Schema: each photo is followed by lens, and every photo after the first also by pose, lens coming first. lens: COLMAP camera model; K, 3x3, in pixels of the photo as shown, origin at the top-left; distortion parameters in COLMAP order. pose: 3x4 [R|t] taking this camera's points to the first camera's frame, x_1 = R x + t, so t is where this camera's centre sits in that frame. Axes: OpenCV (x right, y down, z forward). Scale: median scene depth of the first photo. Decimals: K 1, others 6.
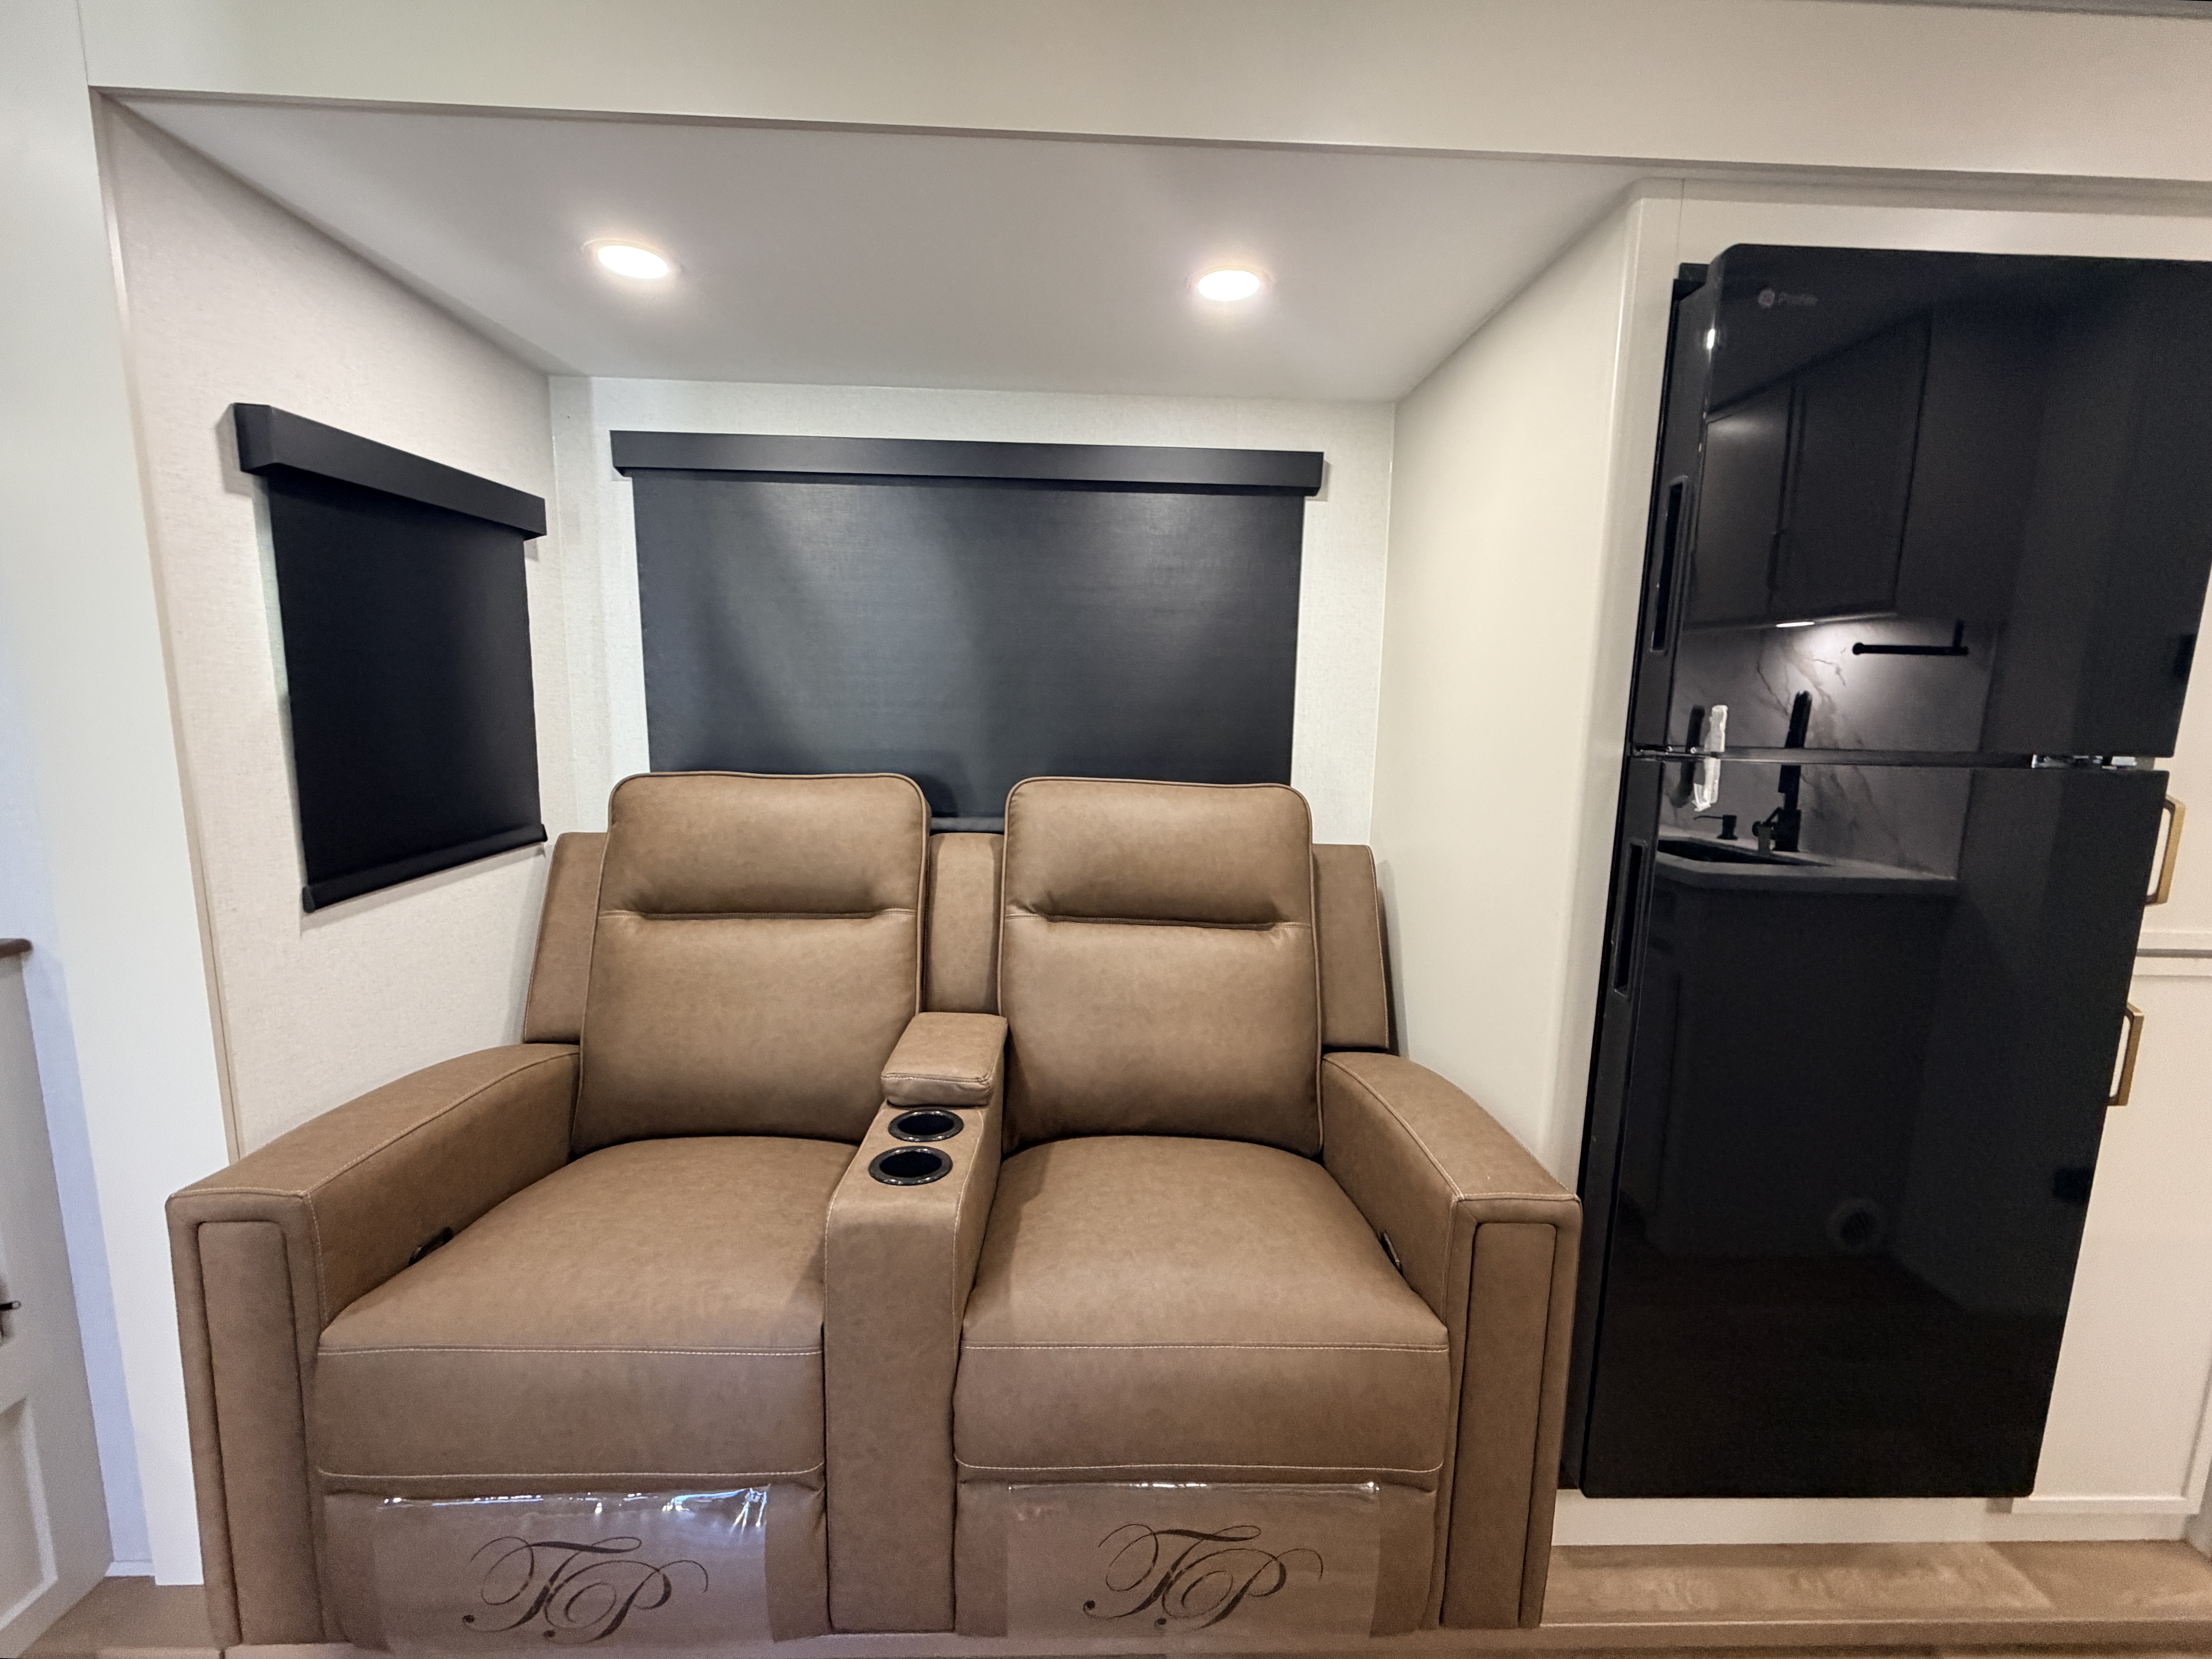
lens RADIAL K [[942.8, 0, 1110.8], [0, 942.8, 824.3], [0, 0, 1]] dist [-0.000042, -0.000039]
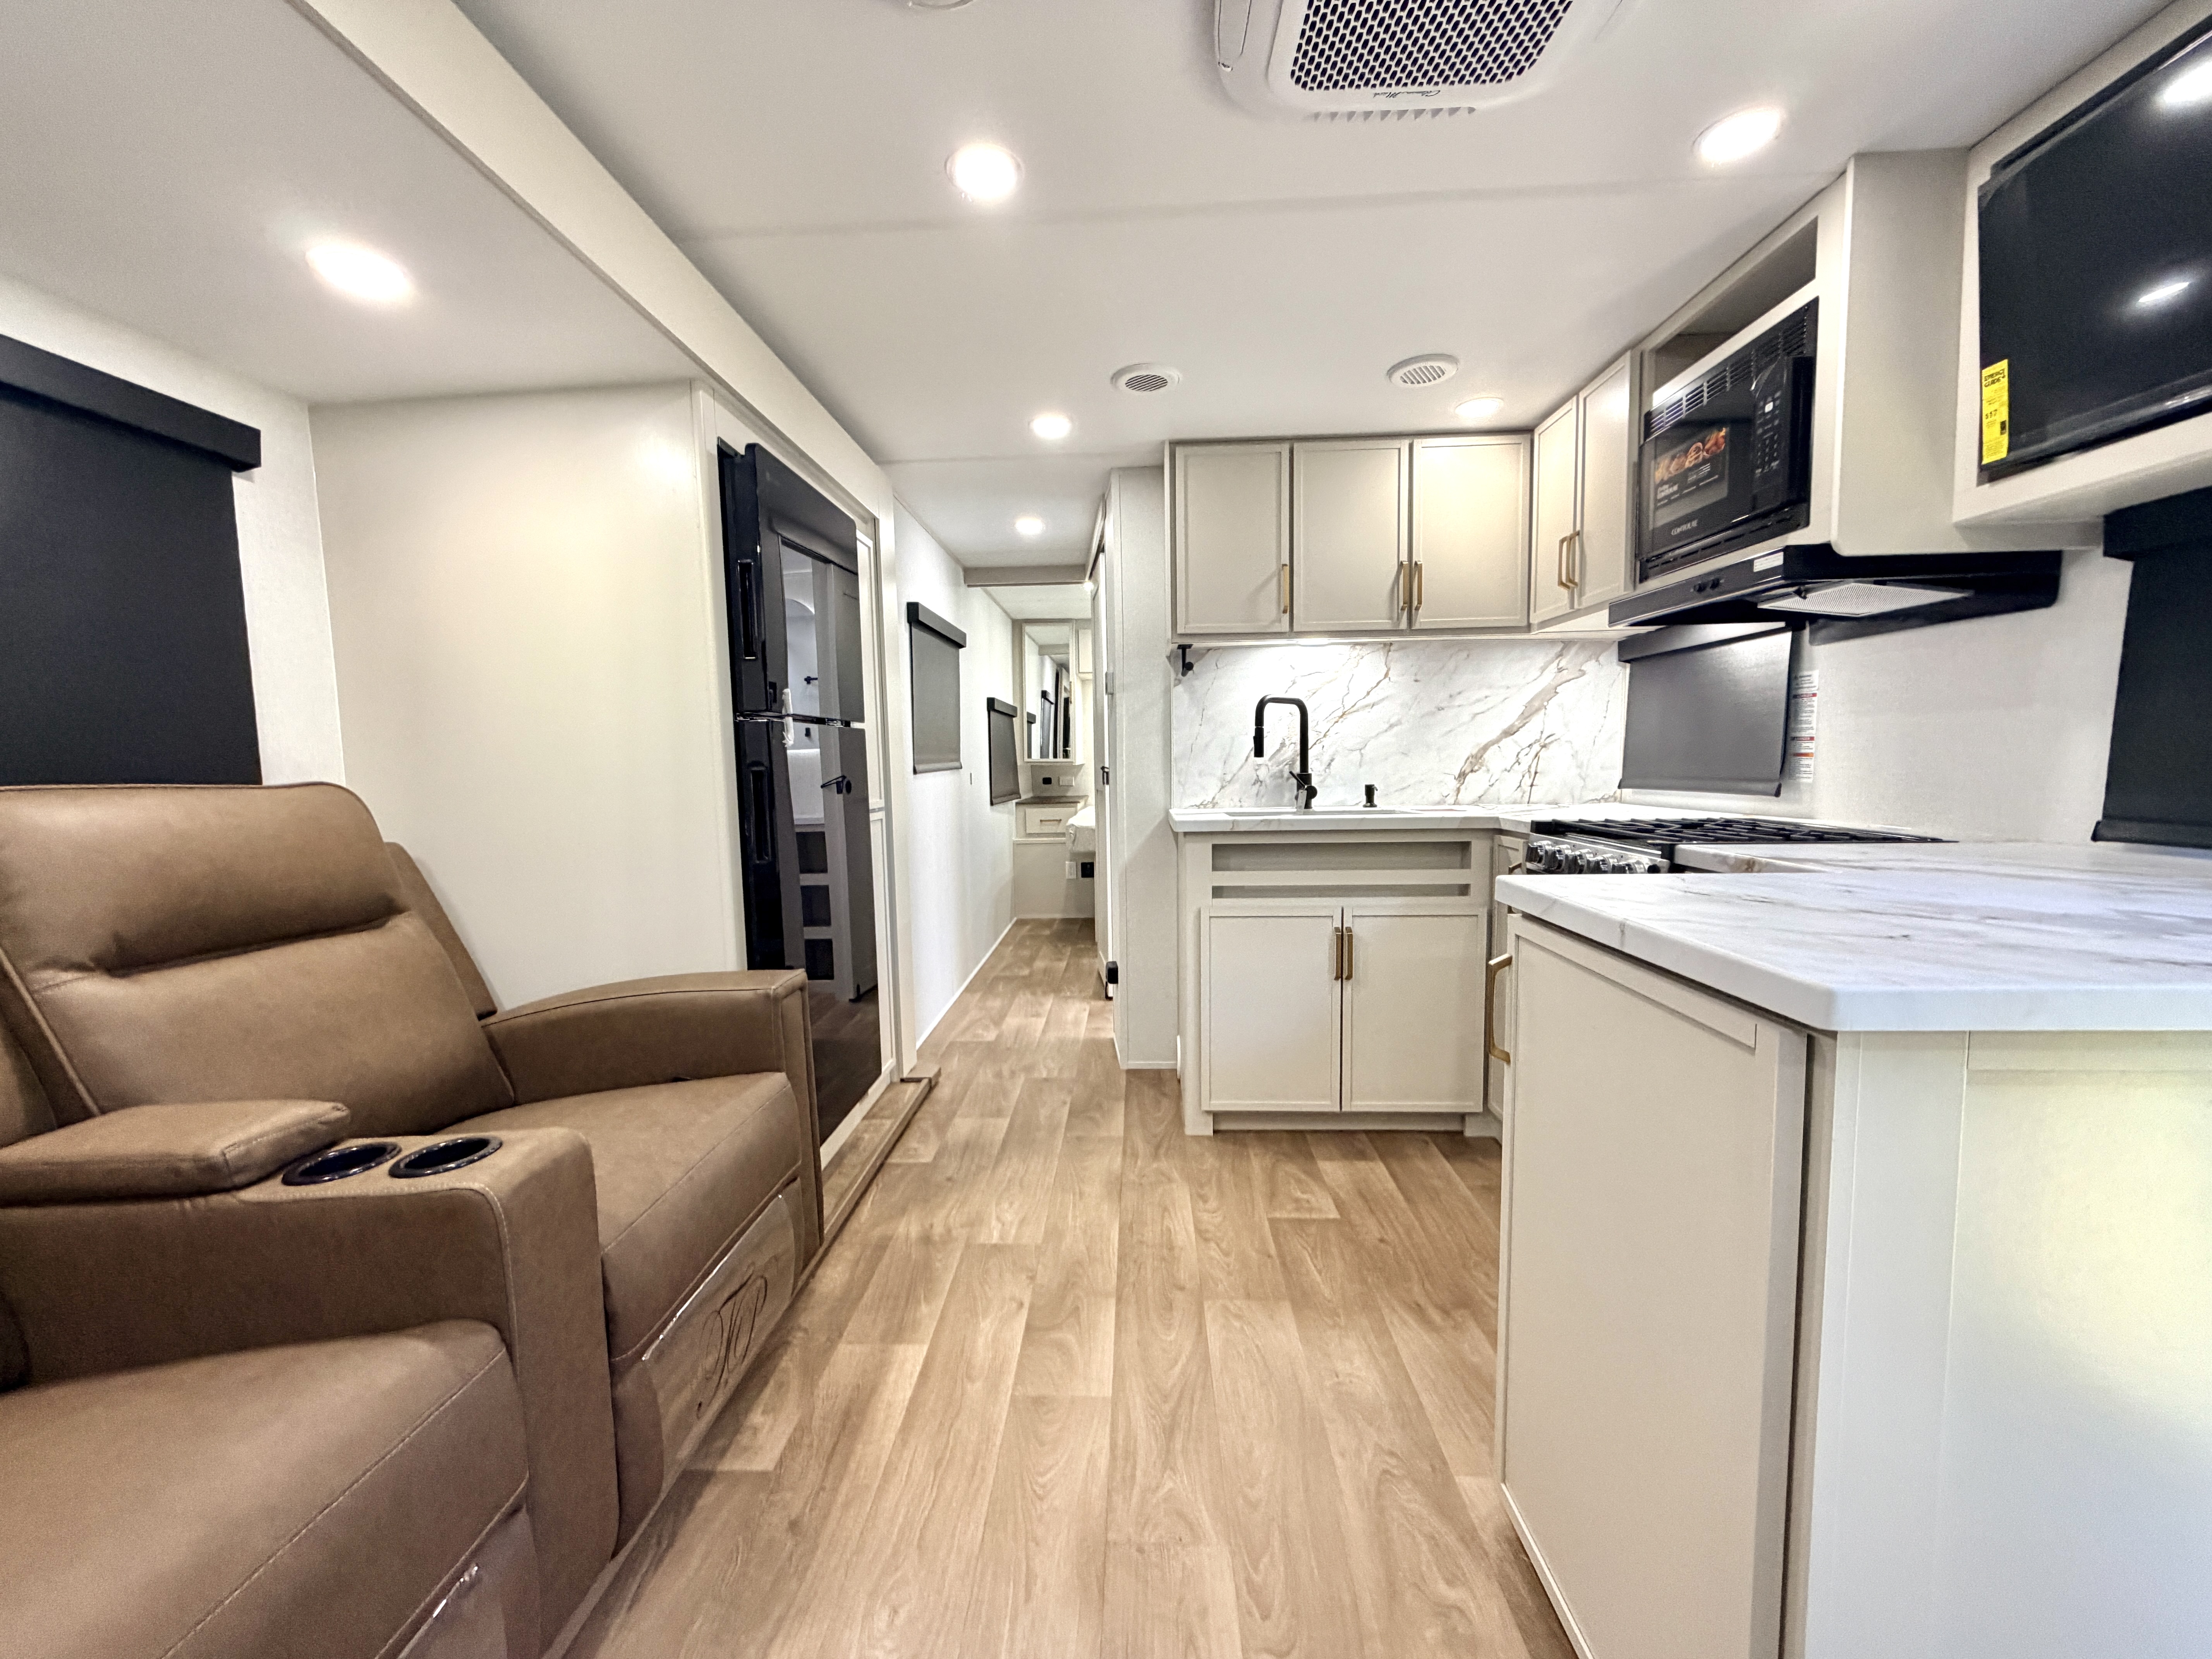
lens RADIAL K [[888.2, 0, 1102.9], [0, 888.2, 836.9], [0, 0, 1]] dist [0.001994, 0.000188]
pose [[0.074428, -0.106931, 0.991477, -0.693077], [0.166861, 0.981553, 0.093335, 0.061120], [-0.983167, 0.158492, 0.090897, 0.182101]]
